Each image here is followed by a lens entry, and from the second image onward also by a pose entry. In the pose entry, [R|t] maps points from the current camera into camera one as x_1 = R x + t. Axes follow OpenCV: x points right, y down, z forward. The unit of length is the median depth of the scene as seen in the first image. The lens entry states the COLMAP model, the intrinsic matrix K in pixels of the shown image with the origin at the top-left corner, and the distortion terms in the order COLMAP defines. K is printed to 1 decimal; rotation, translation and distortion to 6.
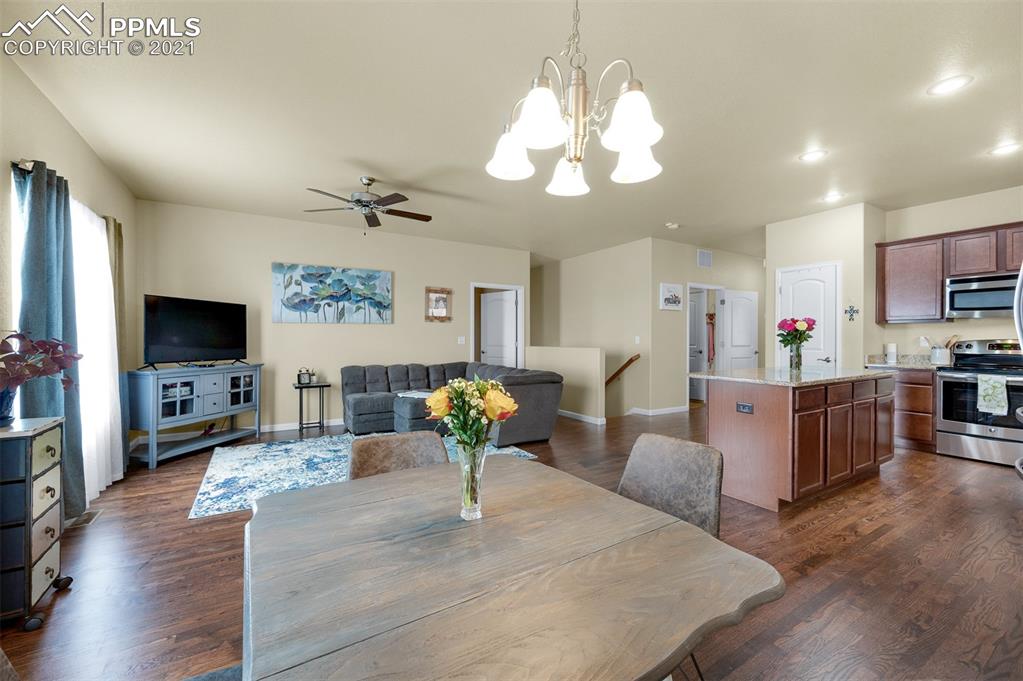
lens RADIAL K [[412.0, 0, 480.8], [0, 412.0, 336.8], [0, 0, 1]] dist [-0.006337, -0.000049]
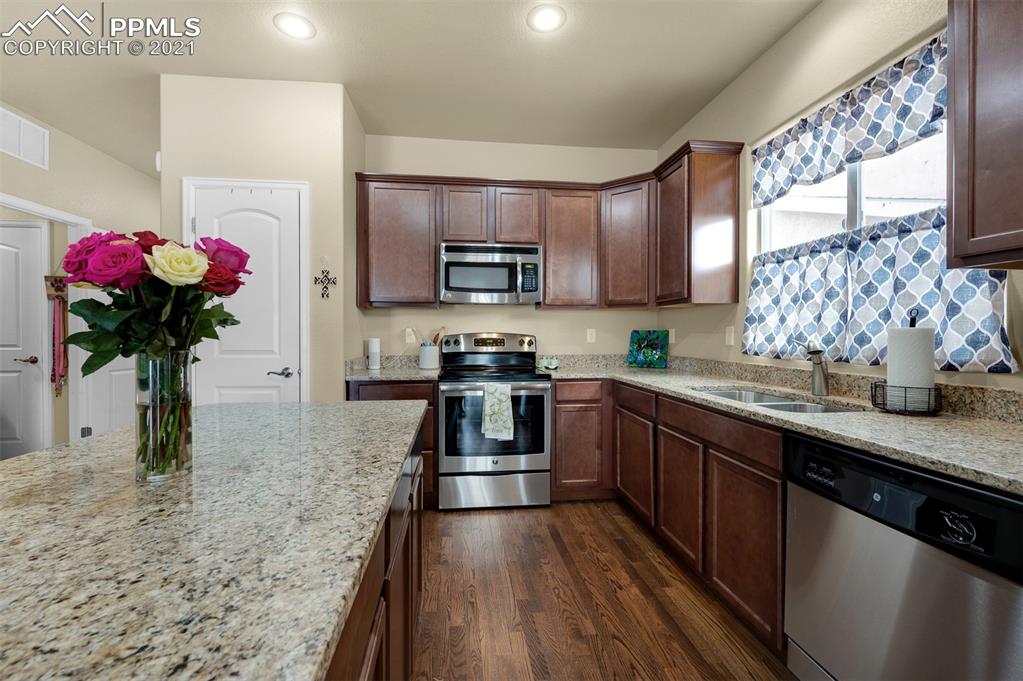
lens RADIAL K [[429.8, 0, 517.2], [0, 429.8, 339.3], [0, 0, 1]] dist [0.022093, -0.000253]
pose [[0.365593, -0.012833, 0.930686, 0.466438], [-0.005585, 0.999857, 0.015981, 0.004749], [-0.930758, -0.011041, 0.365469, 0.555337]]
